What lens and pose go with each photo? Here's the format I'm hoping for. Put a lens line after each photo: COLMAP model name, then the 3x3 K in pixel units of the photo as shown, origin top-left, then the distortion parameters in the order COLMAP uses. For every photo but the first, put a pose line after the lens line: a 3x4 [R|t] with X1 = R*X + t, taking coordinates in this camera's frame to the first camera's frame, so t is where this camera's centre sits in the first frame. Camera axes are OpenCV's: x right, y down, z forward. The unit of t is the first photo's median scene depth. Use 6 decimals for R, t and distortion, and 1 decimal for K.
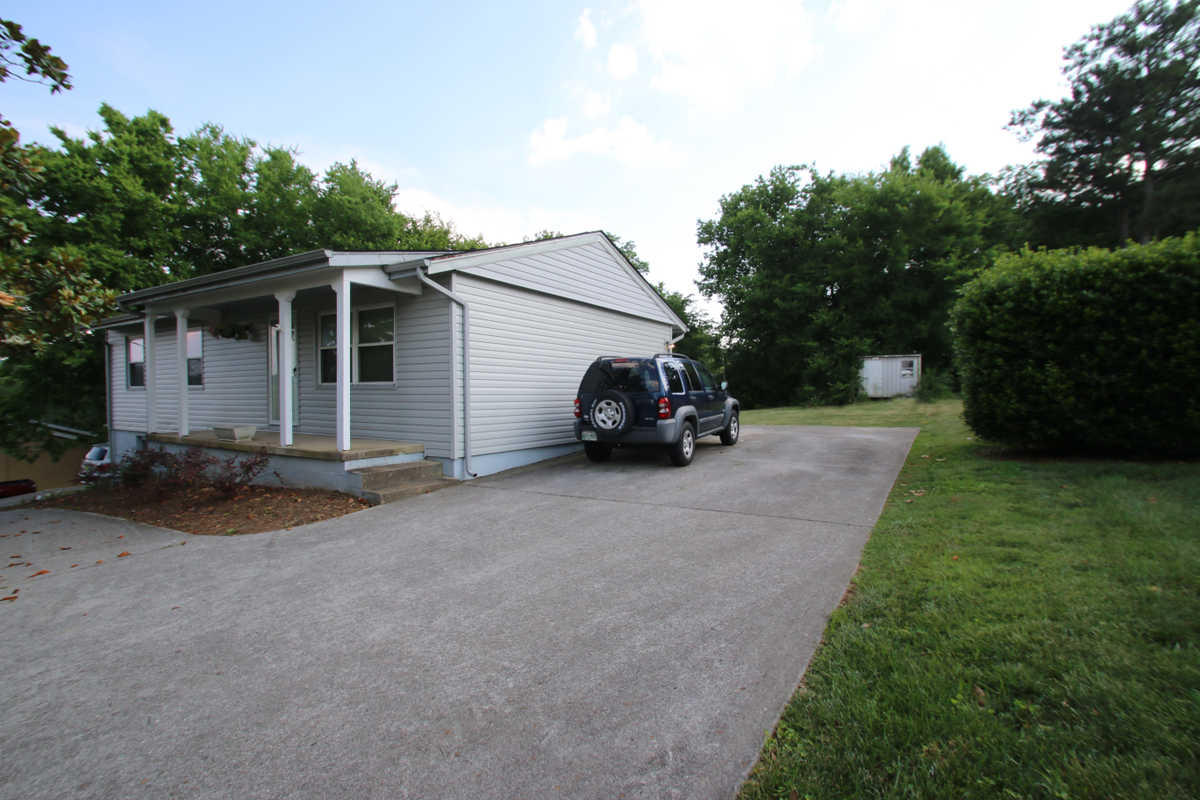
lens RADIAL K [[562.9, 0, 599.6], [0, 562.9, 399.5], [0, 0, 1]] dist [-0.005516, -0.000520]
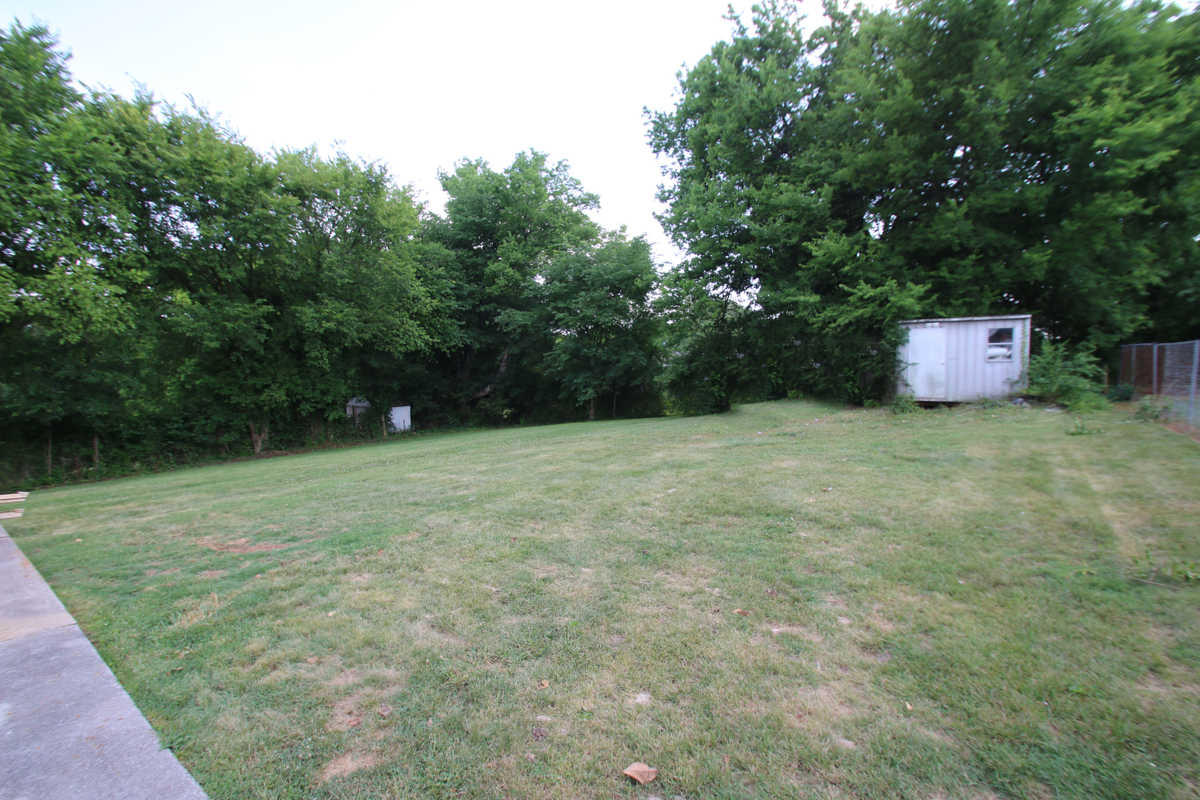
lens RADIAL K [[562.9, 0, 601.1], [0, 562.9, 394.6], [0, 0, 1]] dist [-0.005516, -0.000520]
pose [[0.990871, 0.011586, -0.134317, 0.262672], [-0.009509, 0.999825, 0.016098, -0.015309], [0.134480, -0.014674, 0.990808, 0.455966]]
